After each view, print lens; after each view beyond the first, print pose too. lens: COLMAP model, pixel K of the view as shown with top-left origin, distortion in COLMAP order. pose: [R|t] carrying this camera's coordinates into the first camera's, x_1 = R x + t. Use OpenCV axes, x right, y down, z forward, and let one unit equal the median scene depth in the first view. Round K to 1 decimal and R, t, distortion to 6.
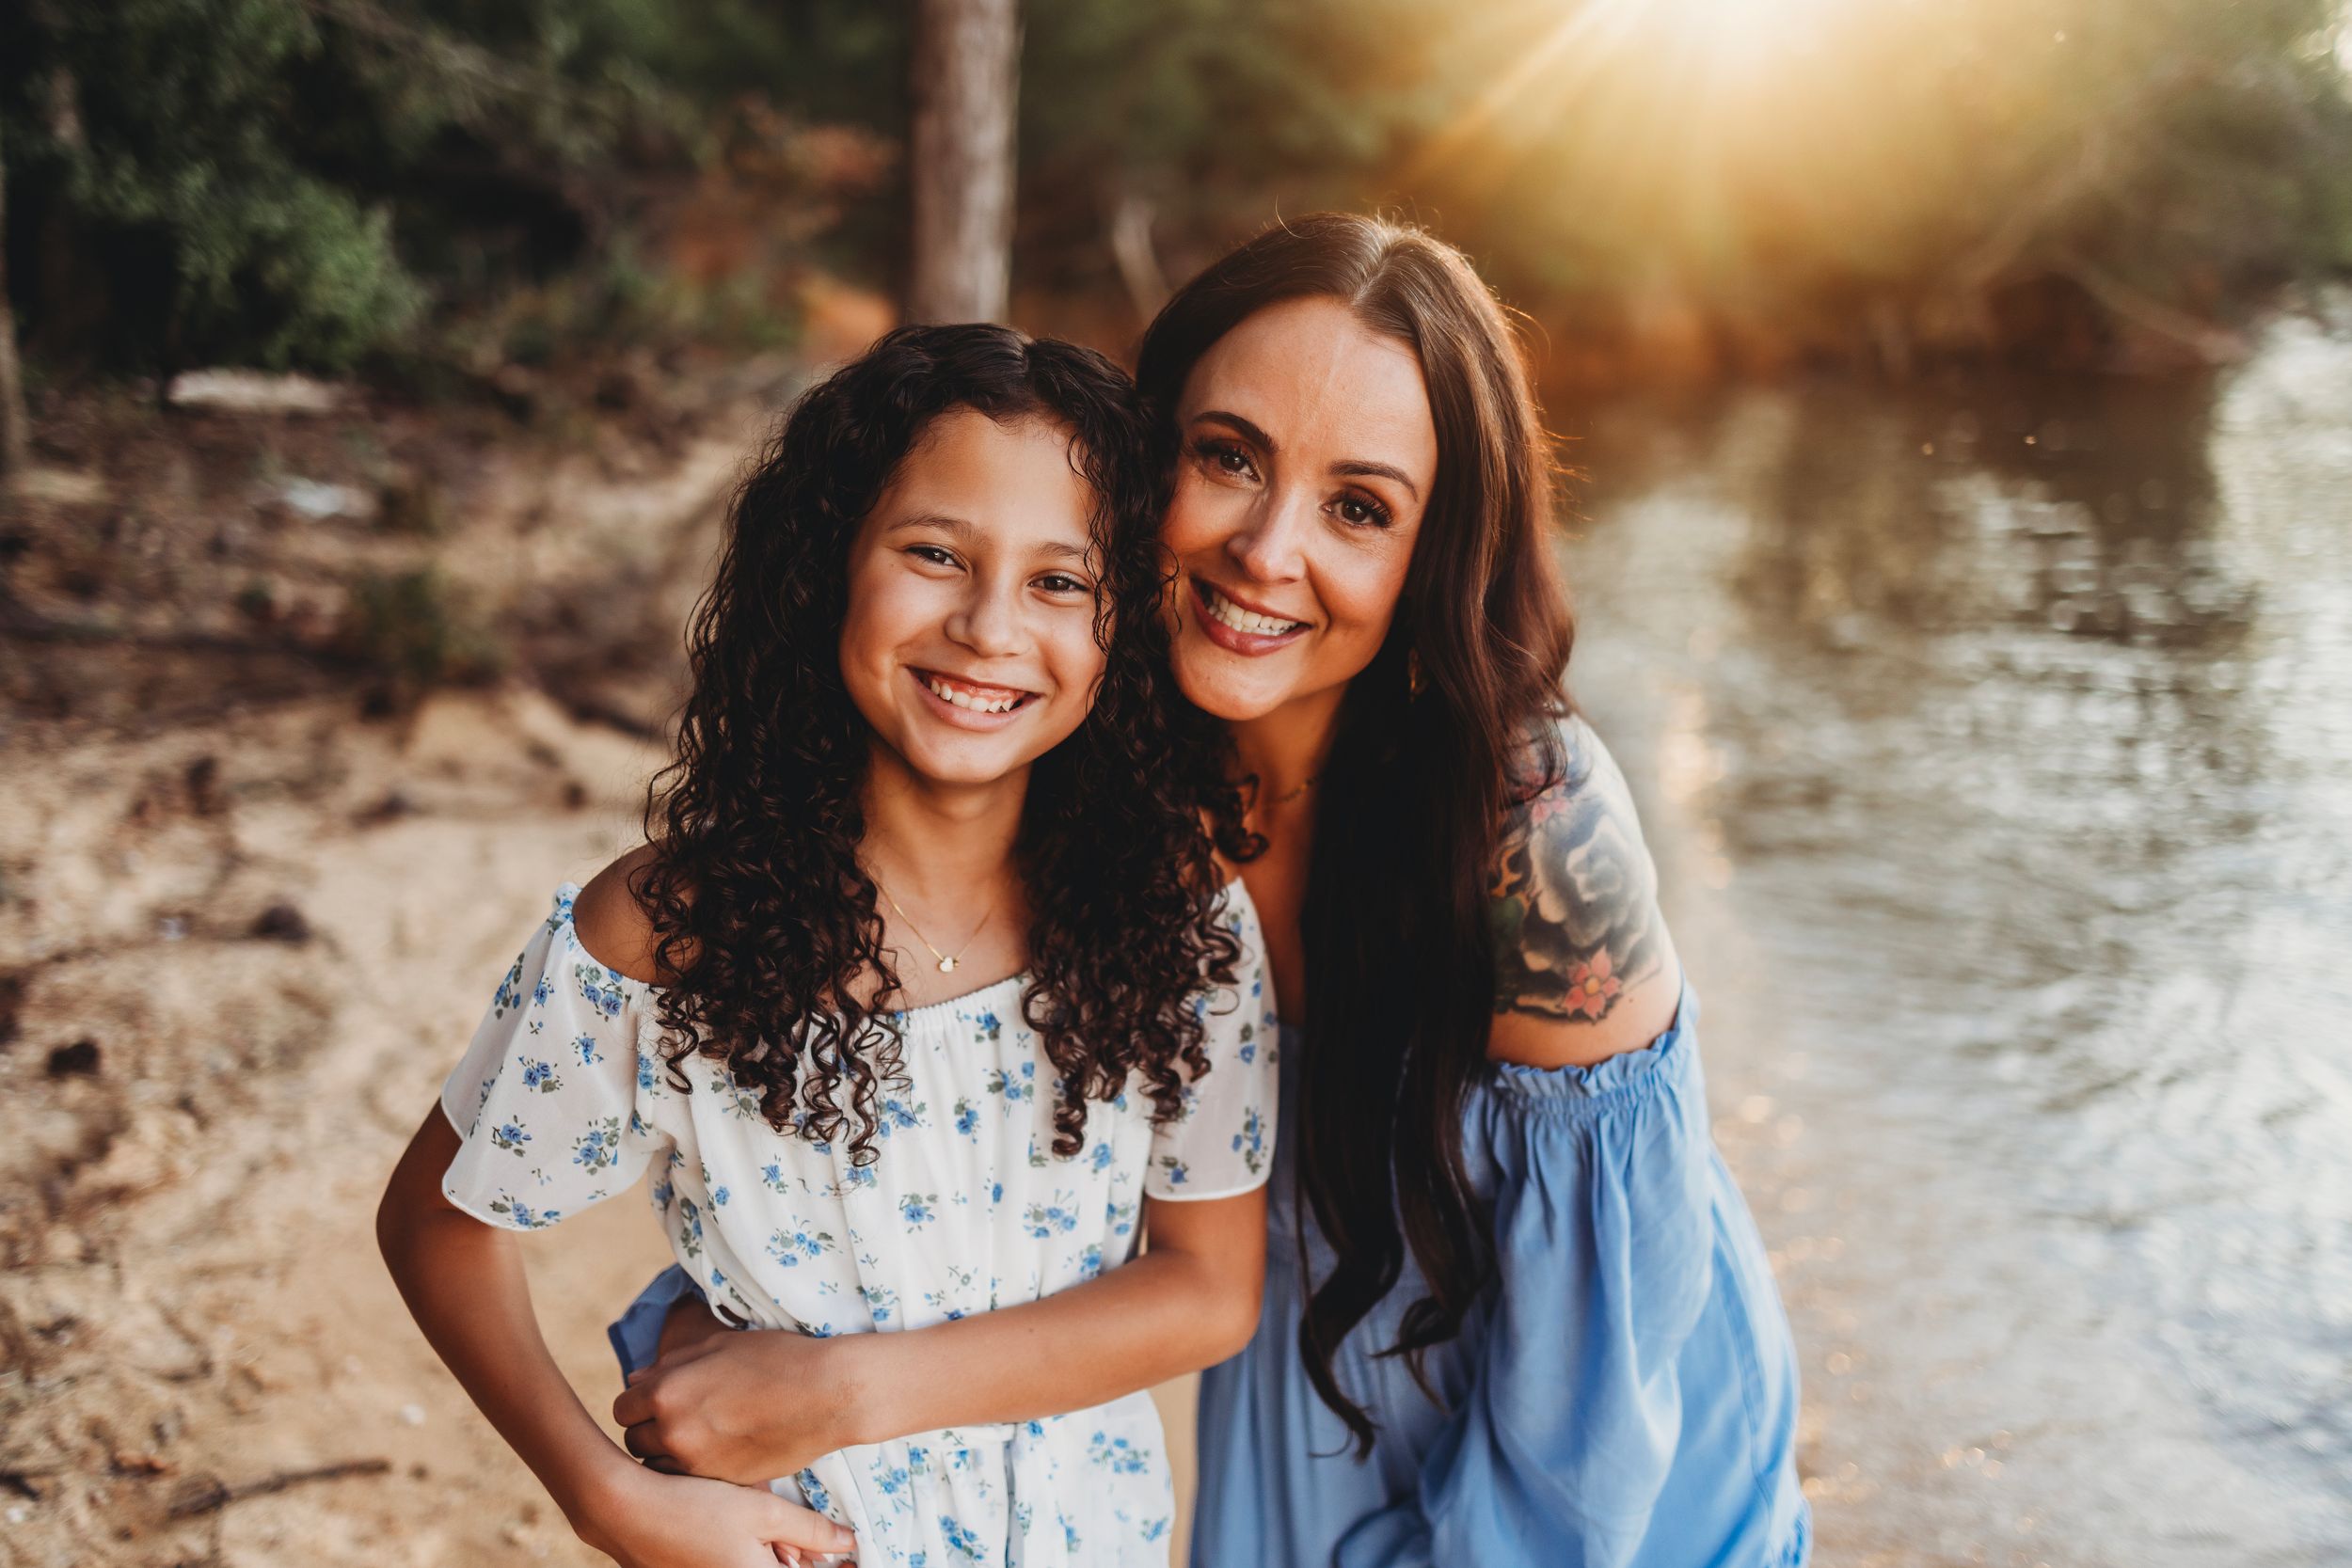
lens RADIAL K [[2359.6, 0, 1176.0], [0, 2359.6, 784.0], [0, 0, 1]] dist [0.000563, 0.013341]
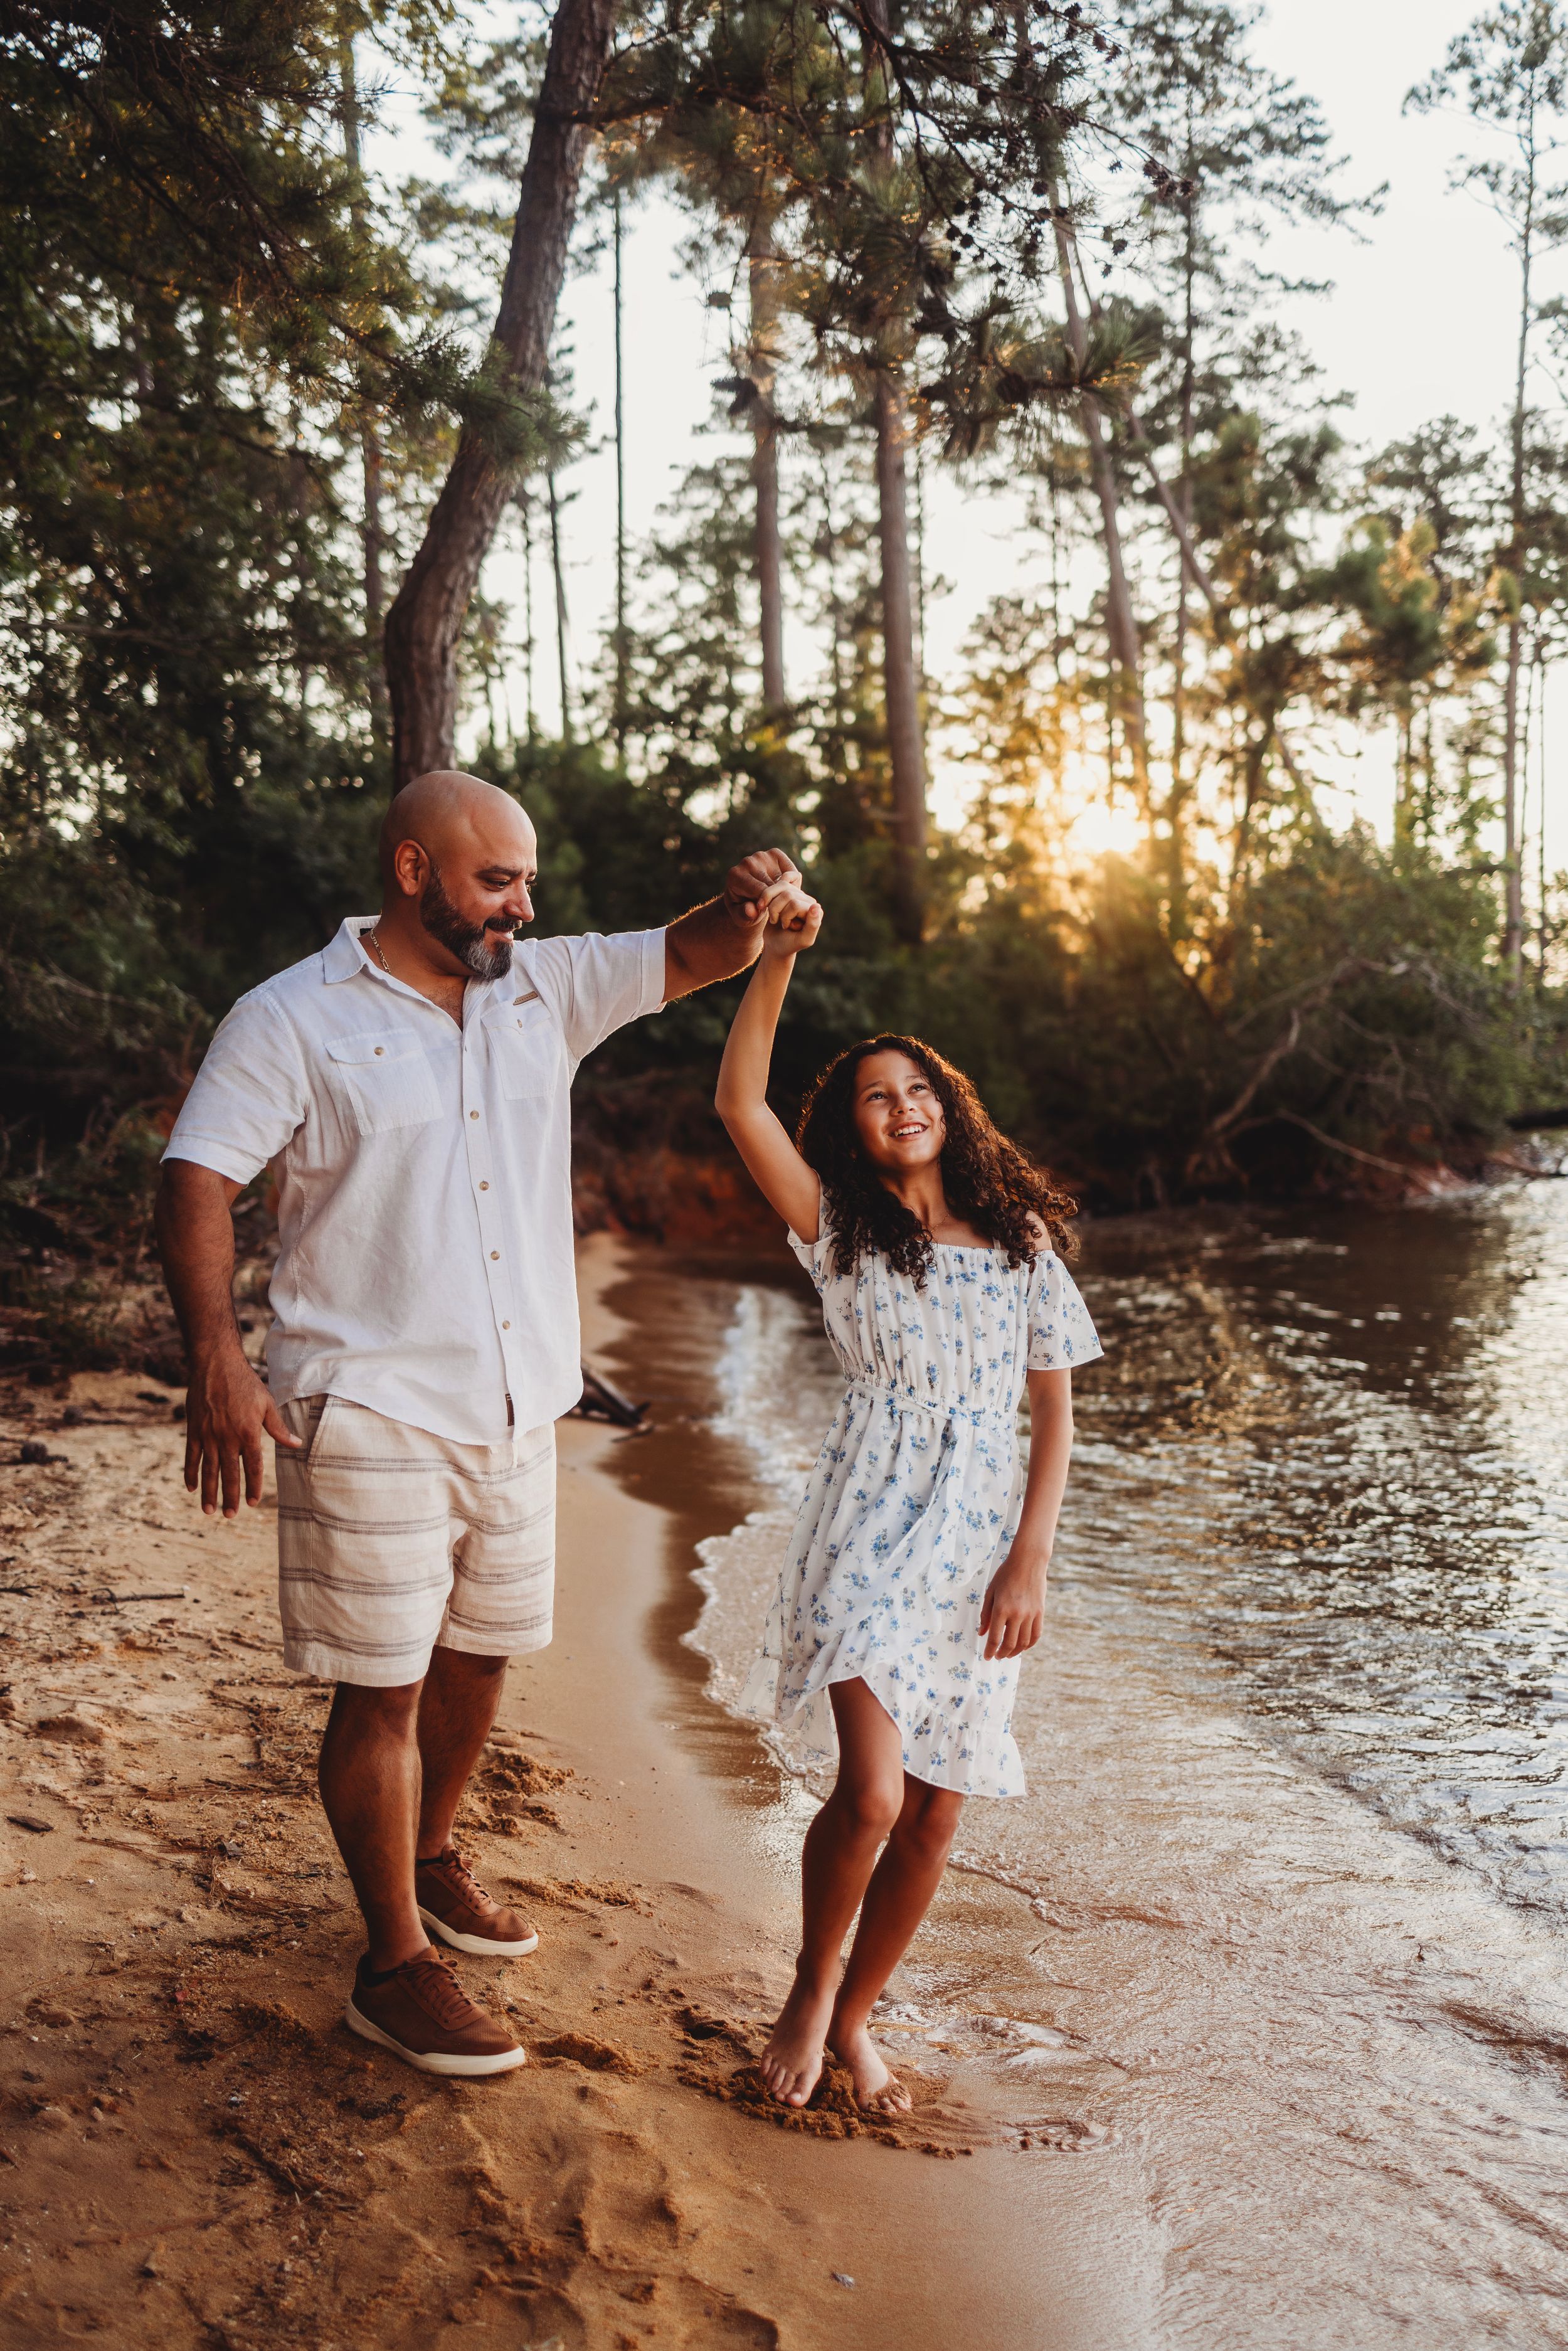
lens RADIAL K [[2323.4, 0, 784.0], [0, 2323.4, 1175.5], [0, 0, 1]] dist [0.017664, 0.006748]
pose [[0.994452, -0.035849, 0.098892, 0.005266], [0.055826, 0.976675, -0.207338, 0.186155], [-0.089153, 0.211709, 0.973258, -0.574156]]
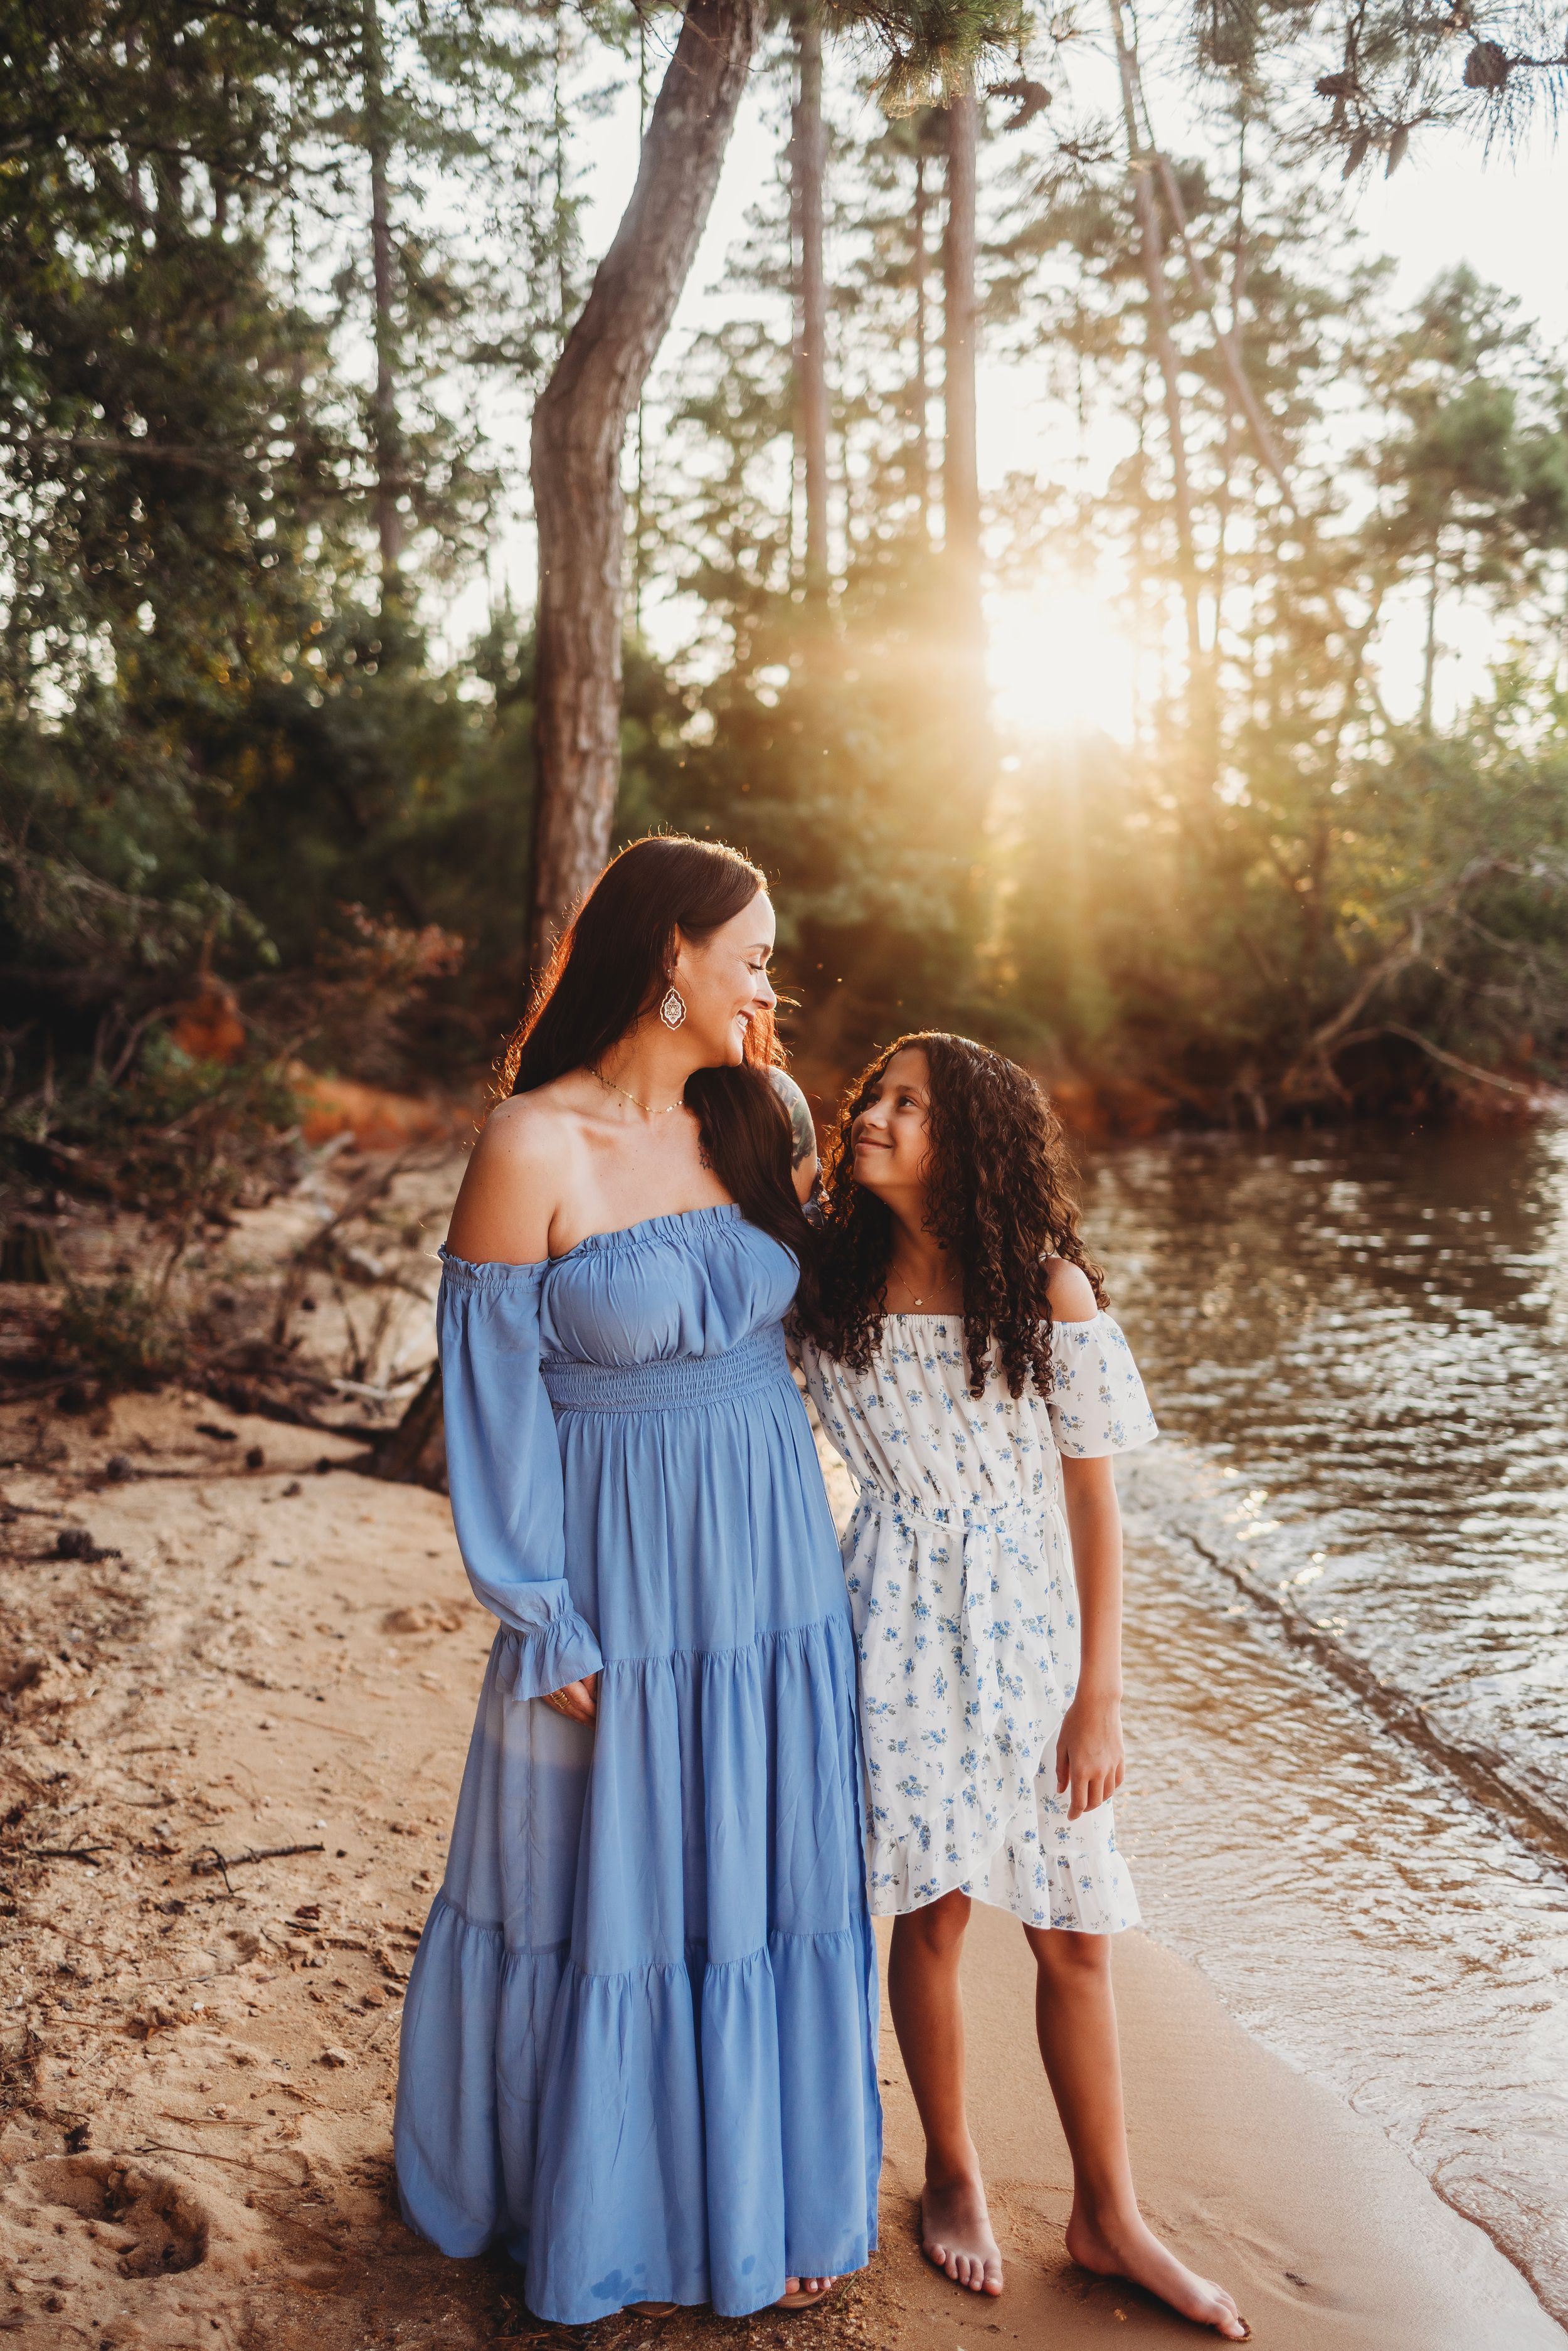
lens RADIAL K [[2358.7, 0, 784.0], [0, 2358.7, 1175.5], [0, 0, 1]] dist [0.000563, 0.013341]
pose [[0.994745, -0.029446, 0.098056, -0.089490], [0.045066, 0.985907, -0.161108, 0.063832], [-0.091930, 0.164680, 0.982054, -0.242038]]
